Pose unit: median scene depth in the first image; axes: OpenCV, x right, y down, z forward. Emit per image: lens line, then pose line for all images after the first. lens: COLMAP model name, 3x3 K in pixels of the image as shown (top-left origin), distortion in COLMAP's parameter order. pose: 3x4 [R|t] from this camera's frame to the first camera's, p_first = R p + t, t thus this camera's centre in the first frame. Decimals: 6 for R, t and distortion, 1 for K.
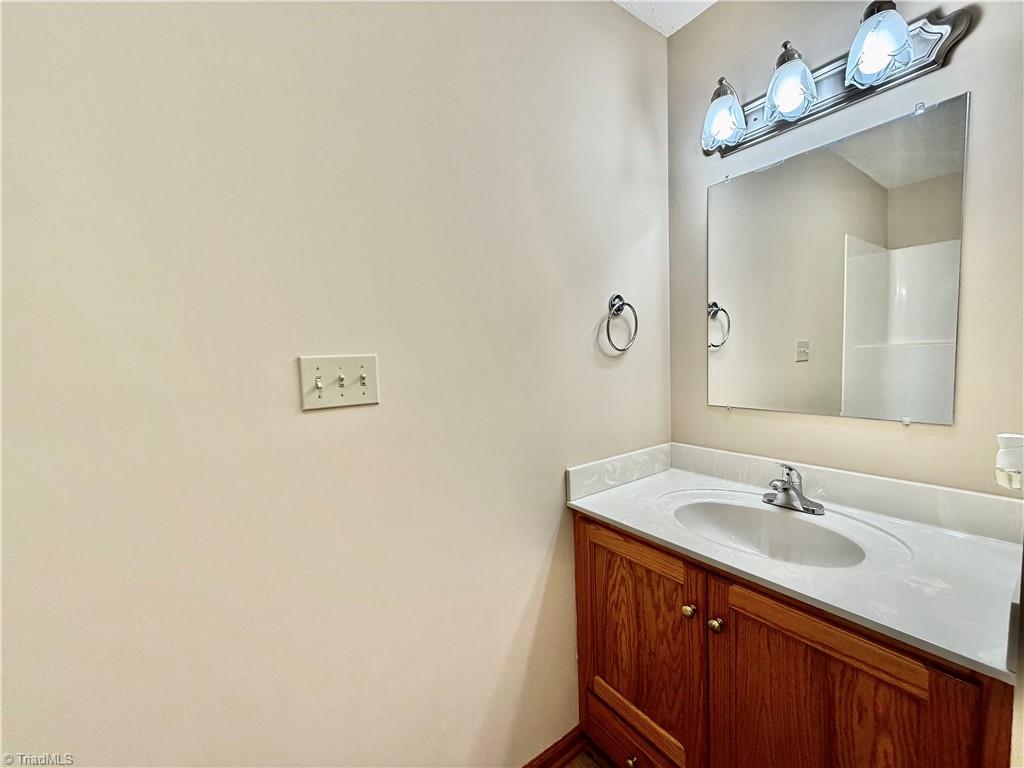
lens RADIAL K [[409.7, 0, 512.0], [0, 409.7, 384.0], [0, 0, 1]] dist [0.000397, -0.000014]
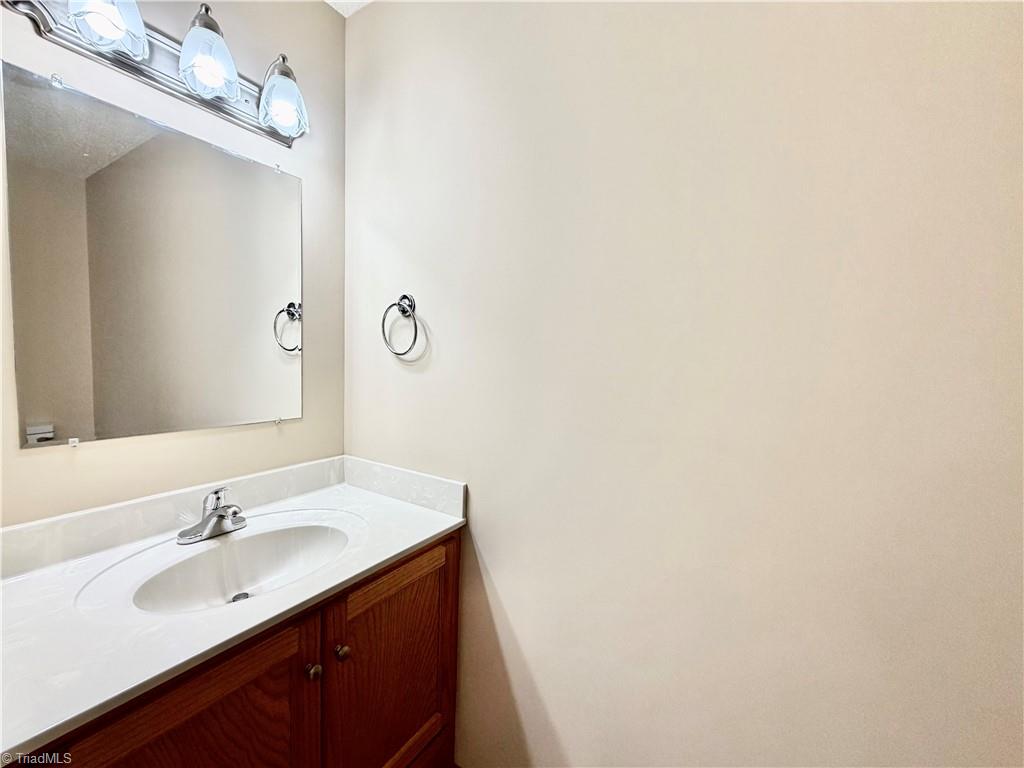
lens RADIAL K [[409.7, 0, 512.0], [0, 409.7, 384.0], [0, 0, 1]] dist [0.000397, -0.000014]
pose [[-0.372709, -0.028783, 0.927502, -0.459901], [0.049175, 0.997502, 0.050716, -0.051407], [-0.926644, 0.064512, -0.370363, 0.860838]]
